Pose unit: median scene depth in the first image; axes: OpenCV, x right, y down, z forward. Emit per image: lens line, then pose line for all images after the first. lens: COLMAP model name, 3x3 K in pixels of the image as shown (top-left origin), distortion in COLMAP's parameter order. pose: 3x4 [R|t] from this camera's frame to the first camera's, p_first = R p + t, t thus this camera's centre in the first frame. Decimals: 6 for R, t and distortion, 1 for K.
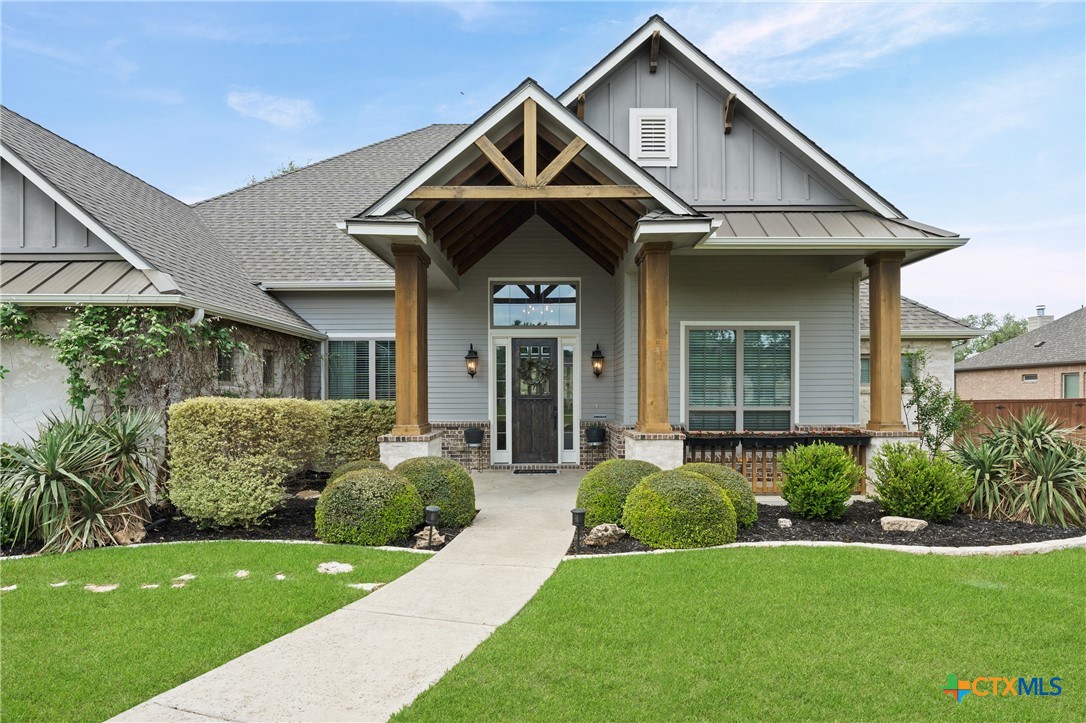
lens RADIAL K [[613.4, 0, 547.8], [0, 613.4, 391.0], [0, 0, 1]] dist [-0.001374, -0.000463]
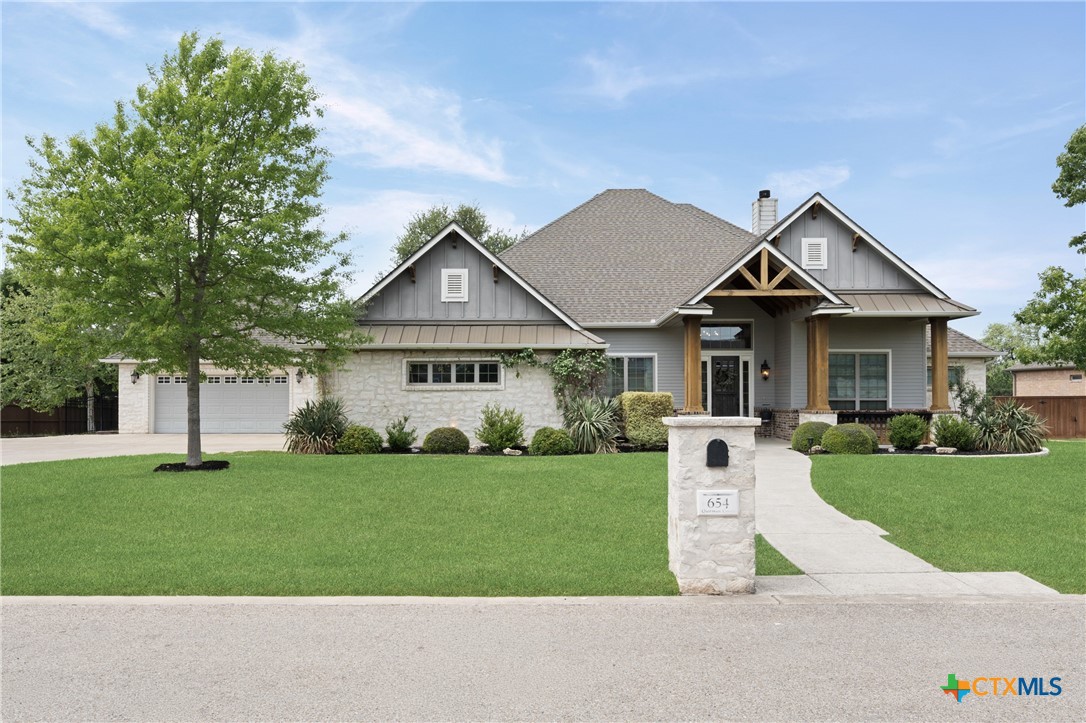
lens RADIAL K [[754.5, 0, 541.0], [0, 754.5, 370.9], [0, 0, 1]] dist [-0.001326, 0.003315]
pose [[0.999968, 0.001814, -0.007842, -0.666811], [-0.001987, 0.999756, -0.022010, -0.003149], [0.007800, 0.022025, 0.999727, -1.348307]]
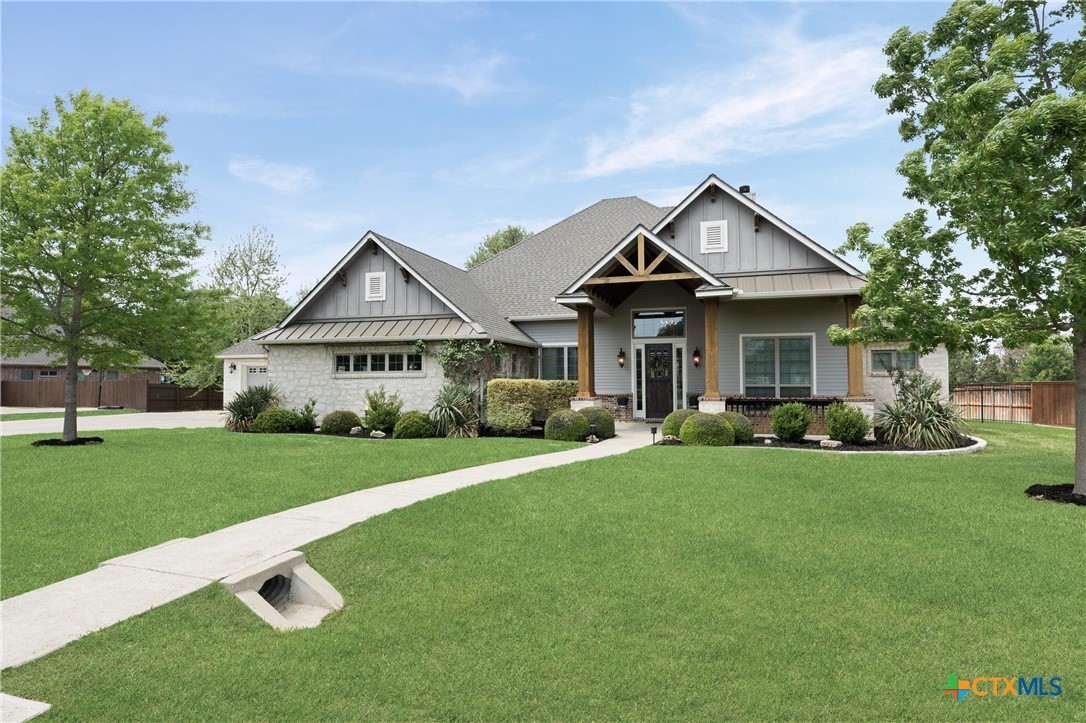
lens RADIAL K [[568.7, 0, 549.5], [0, 568.7, 357.2], [0, 0, 1]] dist [-0.001002, -0.000240]
pose [[0.955677, -0.011898, -0.294178, 0.205364], [0.003061, 0.999531, -0.030484, -0.003827], [0.294402, 0.028232, 0.955264, -0.786867]]
